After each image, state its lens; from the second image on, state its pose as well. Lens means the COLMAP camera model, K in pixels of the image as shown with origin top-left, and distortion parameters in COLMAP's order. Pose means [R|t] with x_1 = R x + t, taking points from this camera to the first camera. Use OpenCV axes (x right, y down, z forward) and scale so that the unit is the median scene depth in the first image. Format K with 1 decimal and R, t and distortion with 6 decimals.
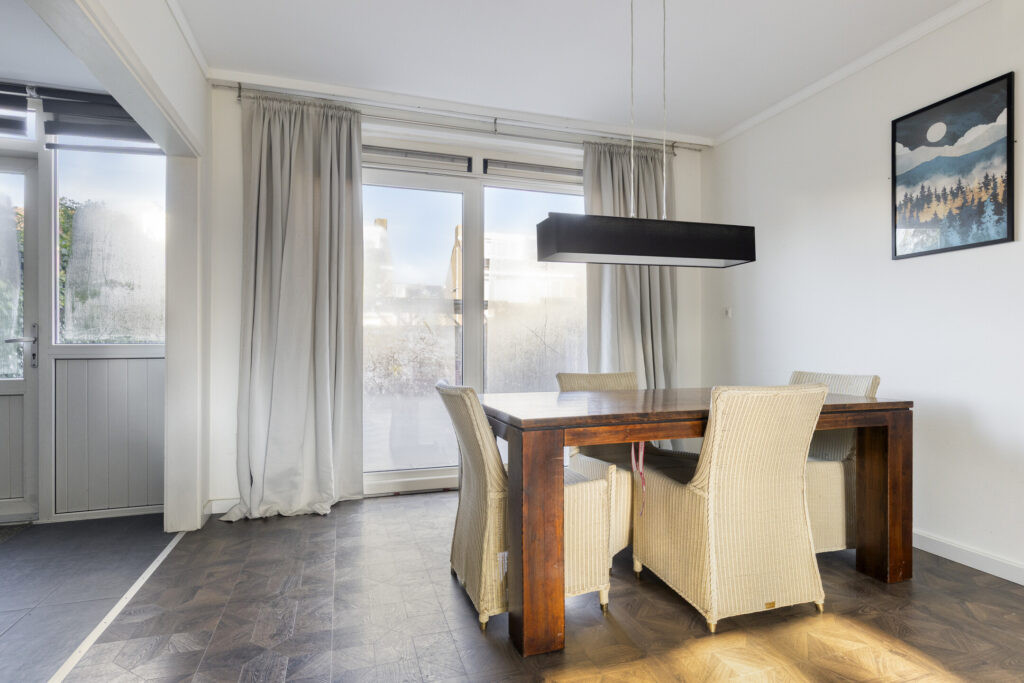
lens RADIAL K [[537.1, 0, 520.5], [0, 537.1, 338.9], [0, 0, 1]] dist [-0.002644, -0.000714]
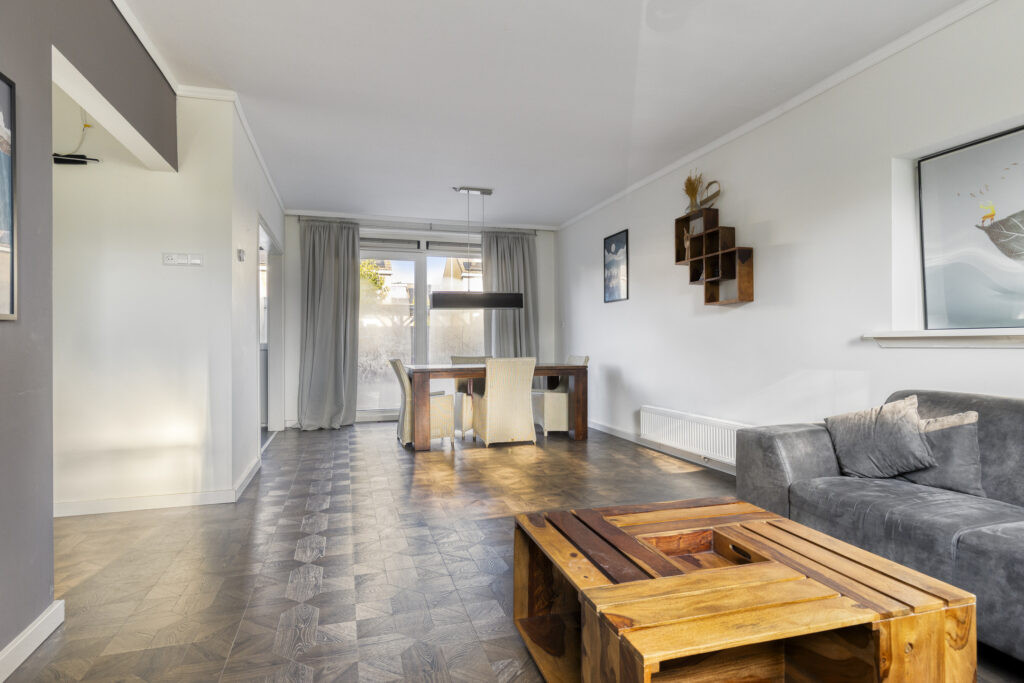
lens RADIAL K [[537.1, 0, 507.7], [0, 537.1, 338.6], [0, 0, 1]] dist [-0.002644, -0.000714]
pose [[0.999747, -0.003811, -0.022178, 0.274218], [0.003787, 0.999992, -0.001135, -0.003360], [0.022182, 0.001051, 0.999753, -0.906088]]
